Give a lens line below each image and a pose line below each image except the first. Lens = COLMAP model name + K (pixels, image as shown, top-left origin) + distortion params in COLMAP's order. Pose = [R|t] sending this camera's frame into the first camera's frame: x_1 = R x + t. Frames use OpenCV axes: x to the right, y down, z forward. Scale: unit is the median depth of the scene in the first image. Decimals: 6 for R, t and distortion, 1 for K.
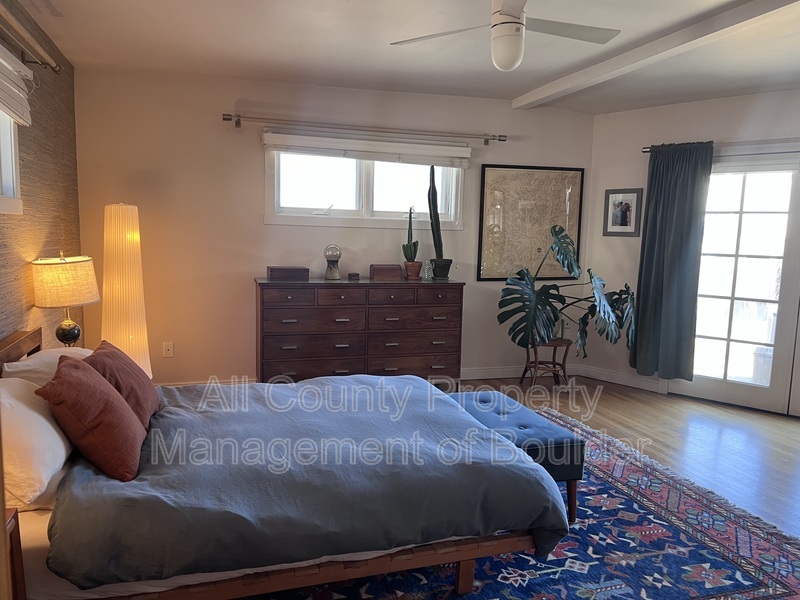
lens RADIAL K [[602.4, 0, 395.8], [0, 602.4, 301.6], [0, 0, 1]] dist [0.063209, -0.060507]
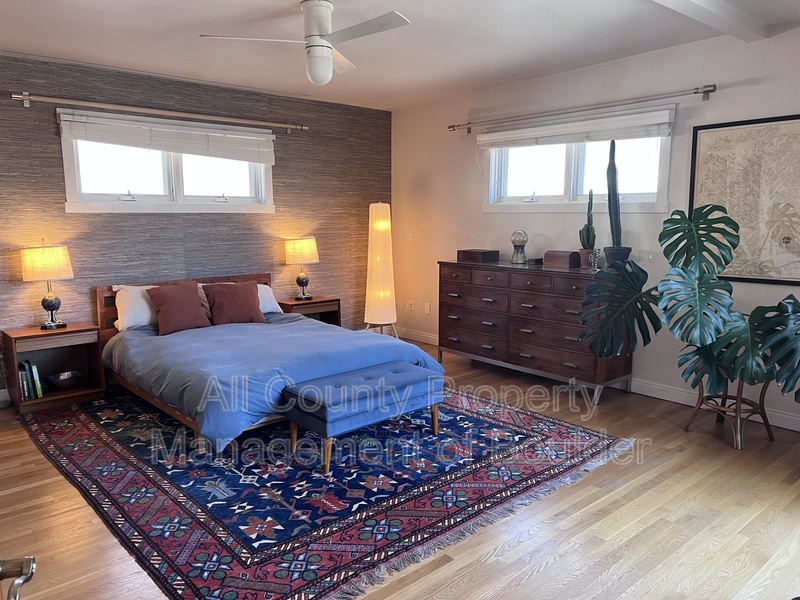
lens RADIAL K [[602.4, 0, 395.8], [0, 602.4, 301.6], [0, 0, 1]] dist [0.063209, -0.060507]
pose [[0.400826, 0.111403, -0.909356, 0.829677], [-0.093836, 0.992351, 0.080210, -0.037434], [0.911336, 0.053180, 0.408214, 0.398493]]
